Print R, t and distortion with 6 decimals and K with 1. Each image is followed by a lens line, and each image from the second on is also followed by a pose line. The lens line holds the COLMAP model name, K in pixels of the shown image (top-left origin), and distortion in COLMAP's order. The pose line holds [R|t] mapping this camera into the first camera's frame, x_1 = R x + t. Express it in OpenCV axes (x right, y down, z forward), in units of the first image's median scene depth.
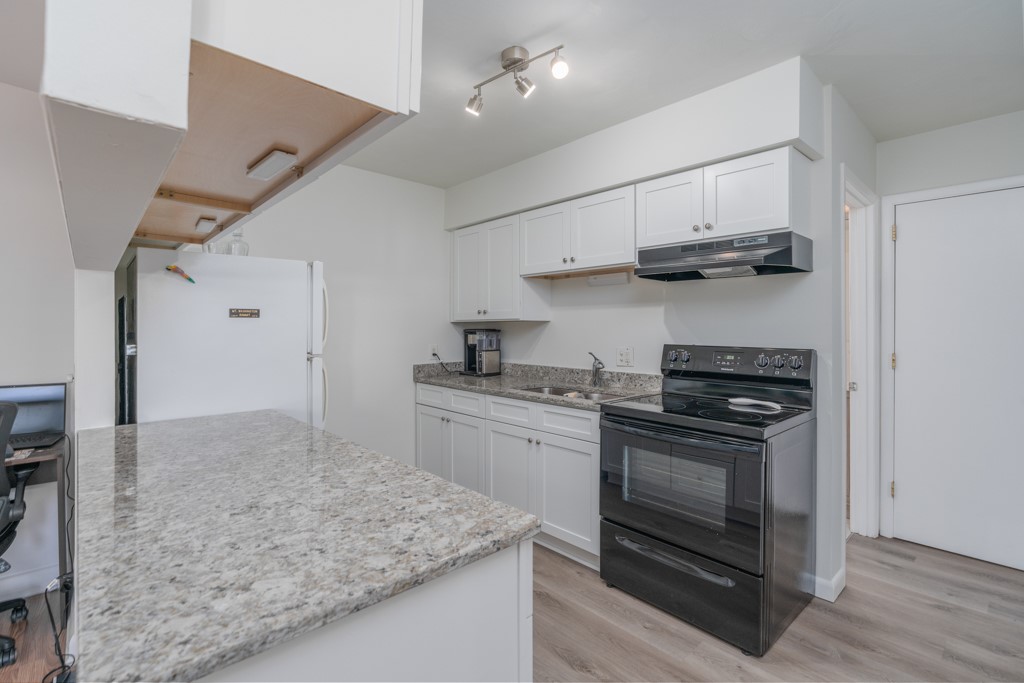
lens RADIAL K [[467.9, 0, 514.3], [0, 467.9, 327.6], [0, 0, 1]] dist [-0.002051, -0.000175]
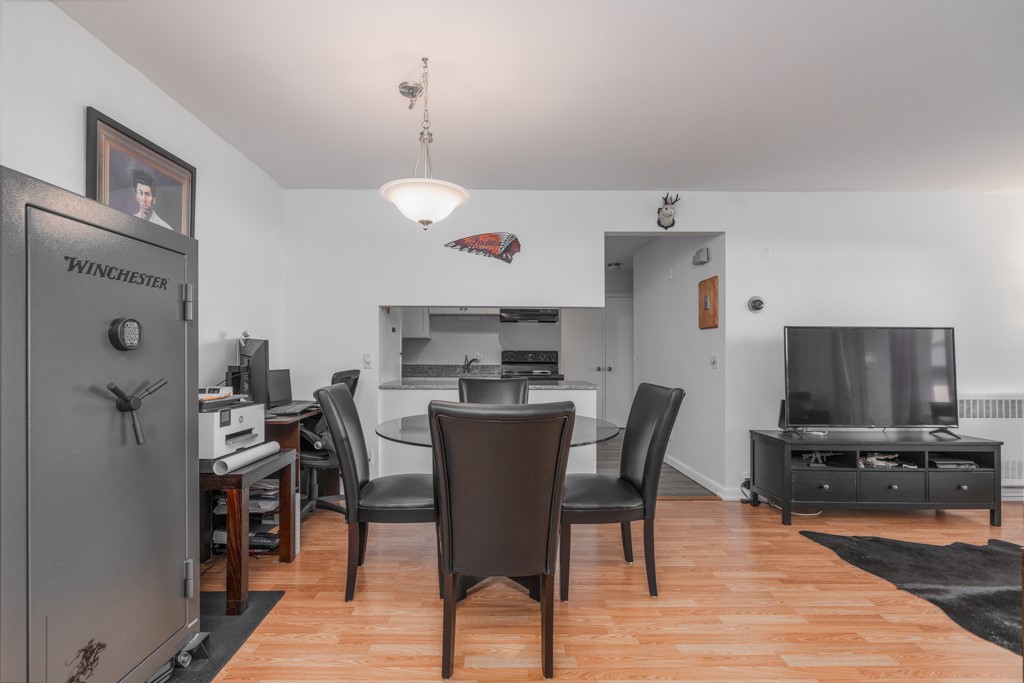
lens RADIAL K [[482.5, 0, 513.8], [0, 482.5, 346.4], [0, 0, 1]] dist [0.000155, 0.000059]
pose [[0.644514, 0.013720, 0.764470, -1.318294], [0.001730, 0.999810, -0.019402, 0.056882], [-0.764591, 0.013828, 0.644368, -0.489806]]
